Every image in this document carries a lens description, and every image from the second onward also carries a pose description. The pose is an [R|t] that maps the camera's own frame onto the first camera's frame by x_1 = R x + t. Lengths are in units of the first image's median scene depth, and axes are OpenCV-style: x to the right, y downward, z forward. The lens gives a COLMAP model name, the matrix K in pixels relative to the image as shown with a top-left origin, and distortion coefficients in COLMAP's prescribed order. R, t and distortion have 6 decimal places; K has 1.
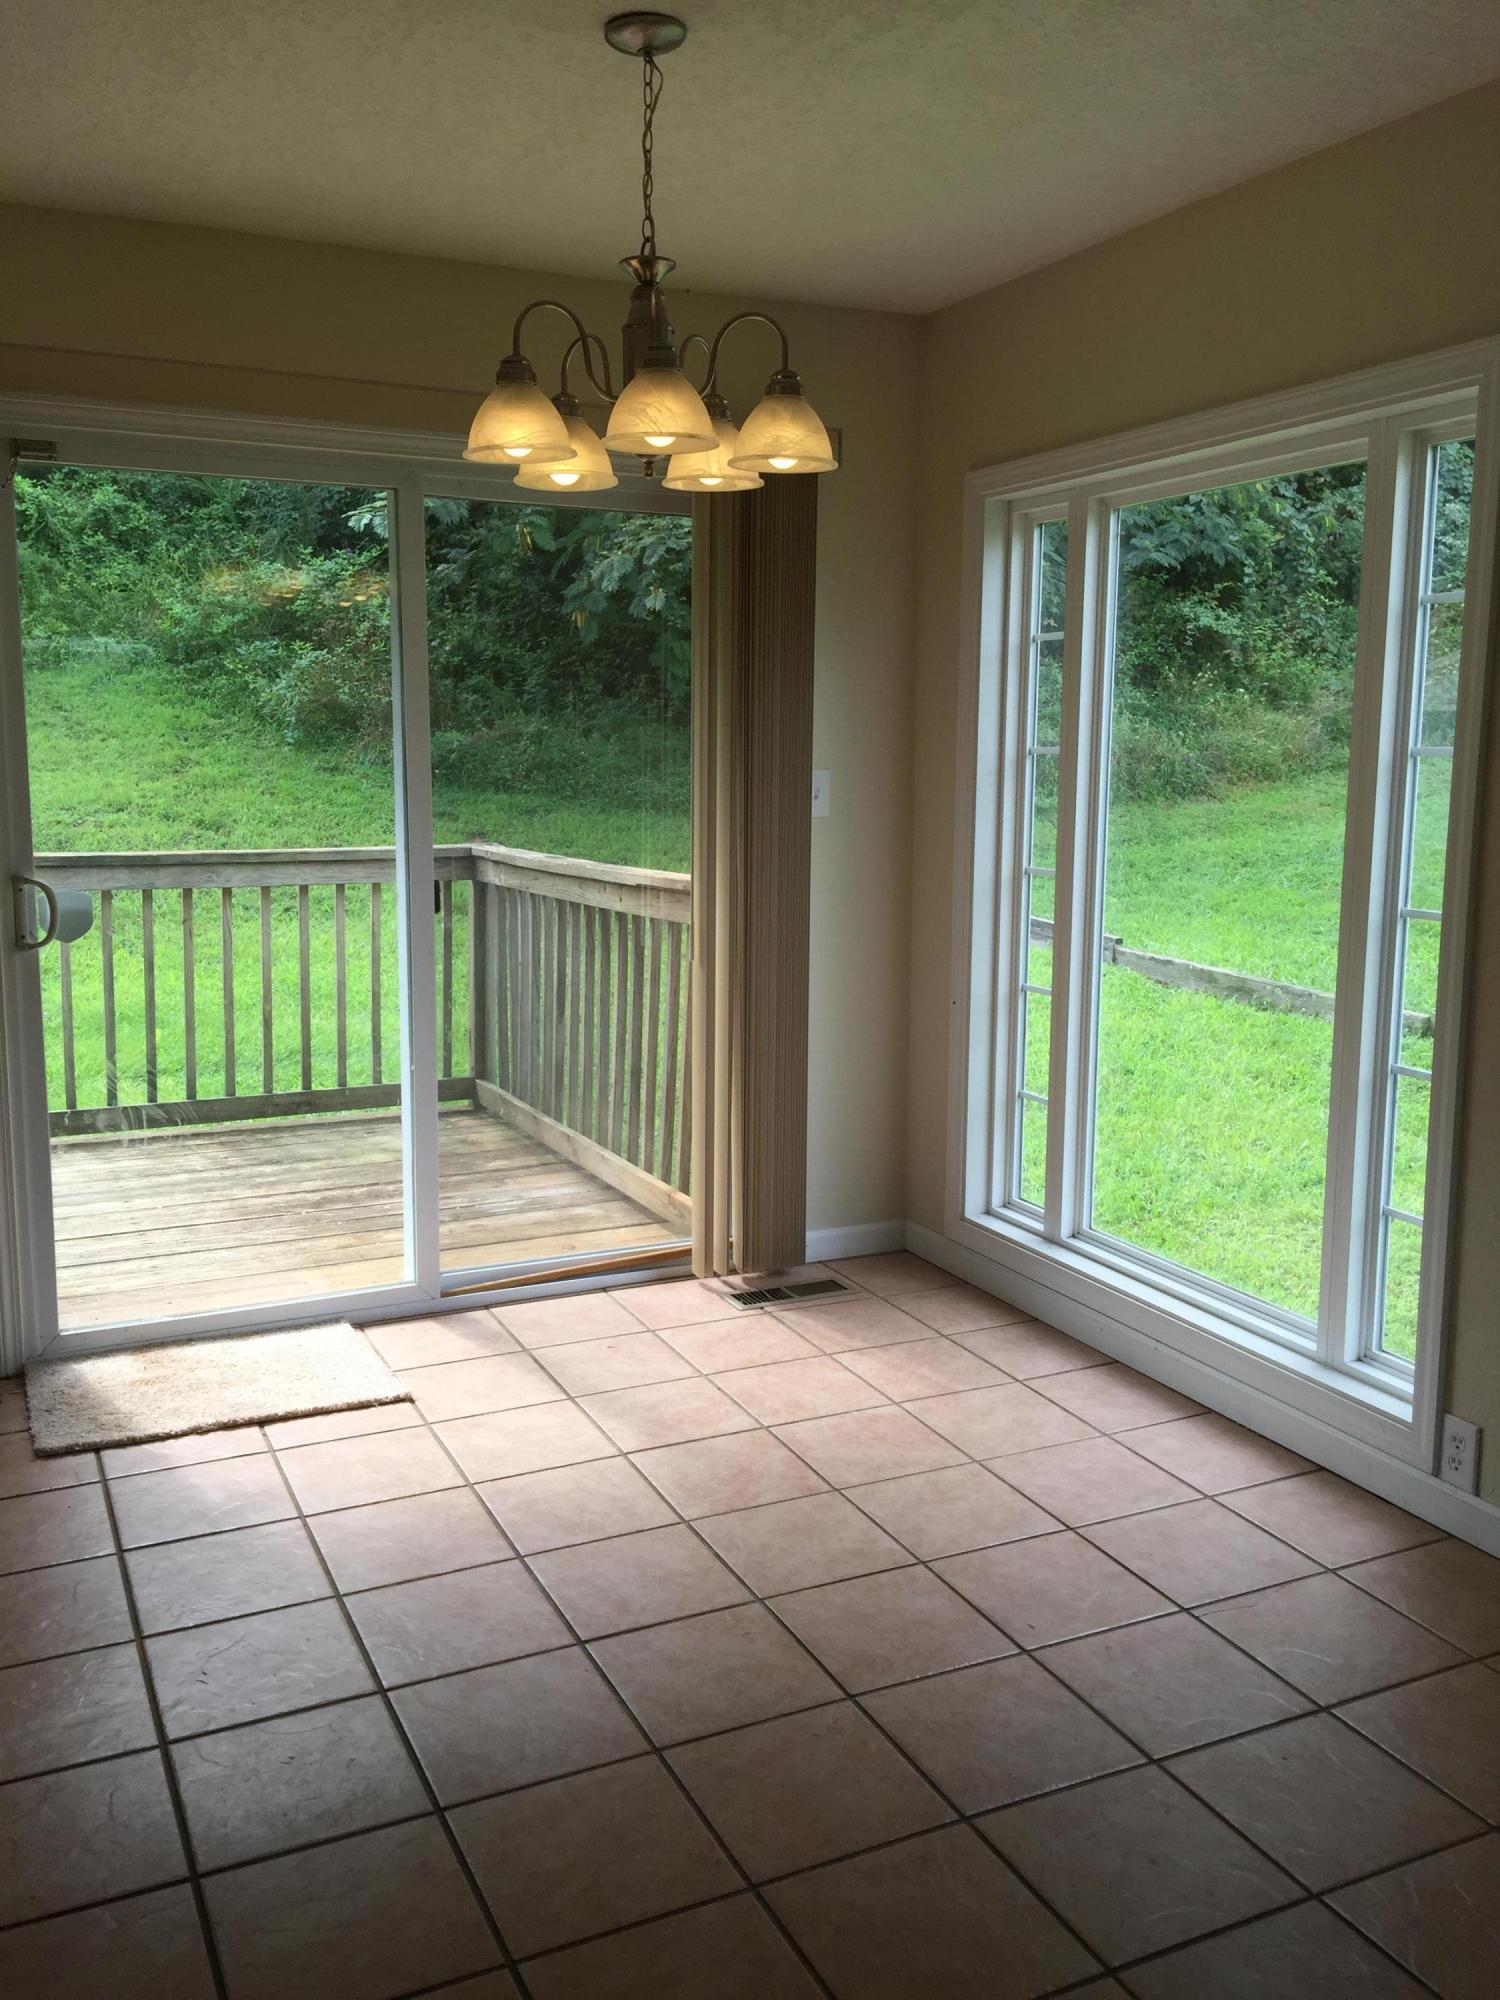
lens RADIAL K [[1696.4, 0, 743.9], [0, 1696.4, 993.6], [0, 0, 1]] dist [0.080013, -0.134168]
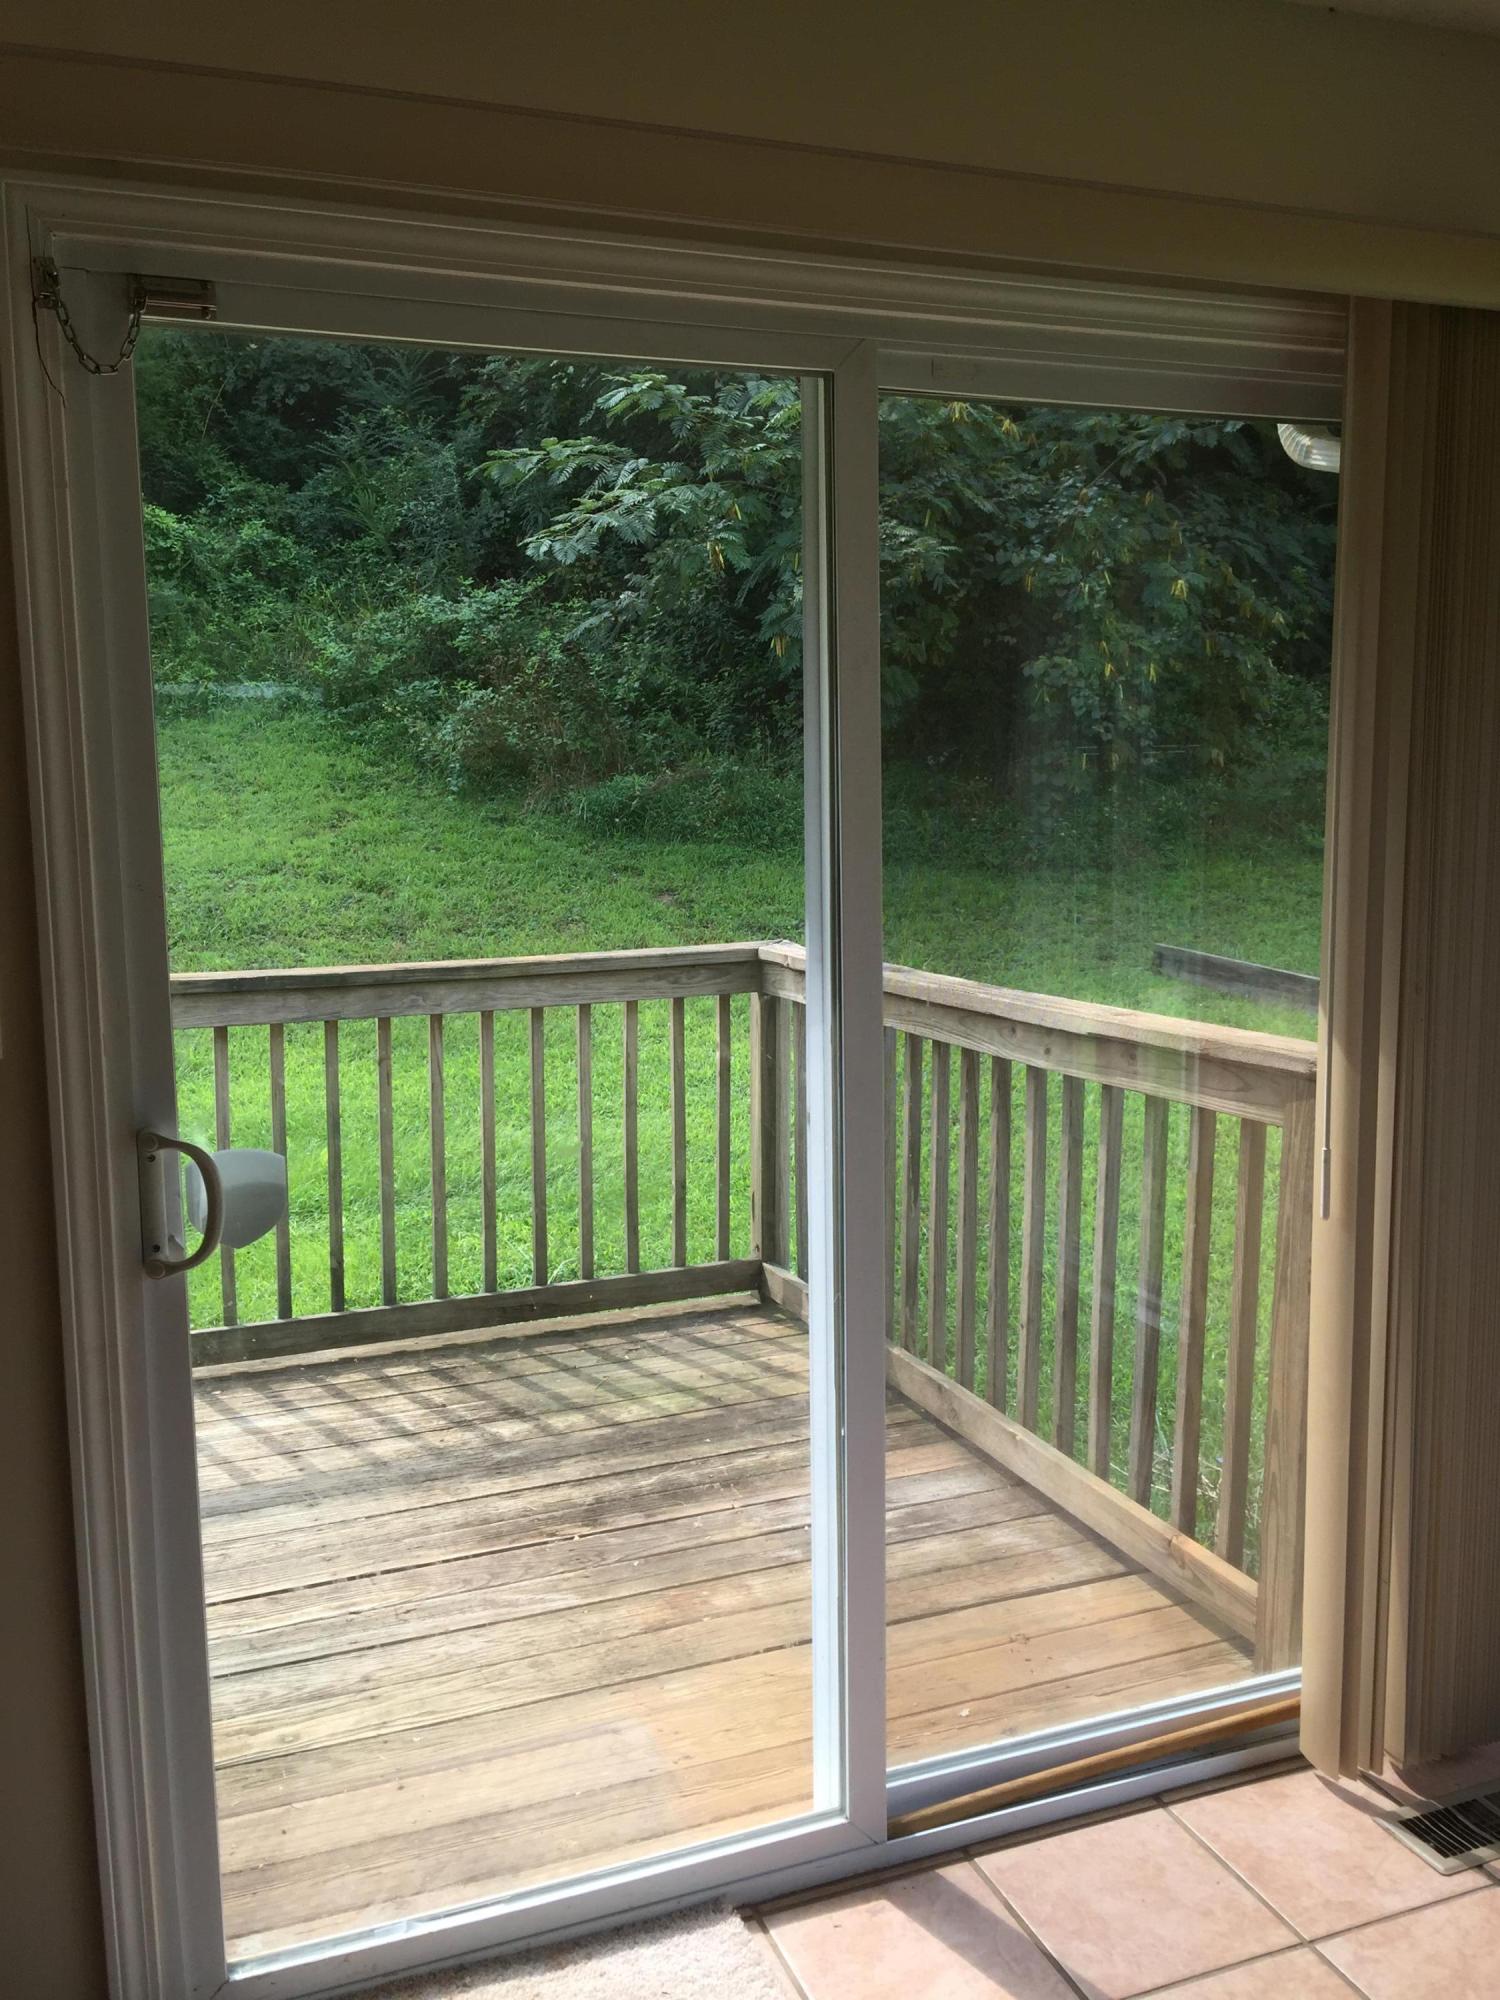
lens RADIAL K [[1696.4, 0, 743.9], [0, 1696.4, 993.6], [0, 0, 1]] dist [0.080013, -0.134168]
pose [[0.997090, -0.012038, -0.075279, -0.046887], [0.010755, 0.999790, -0.017418, -0.022710], [0.075473, 0.016558, 0.997010, 0.114146]]
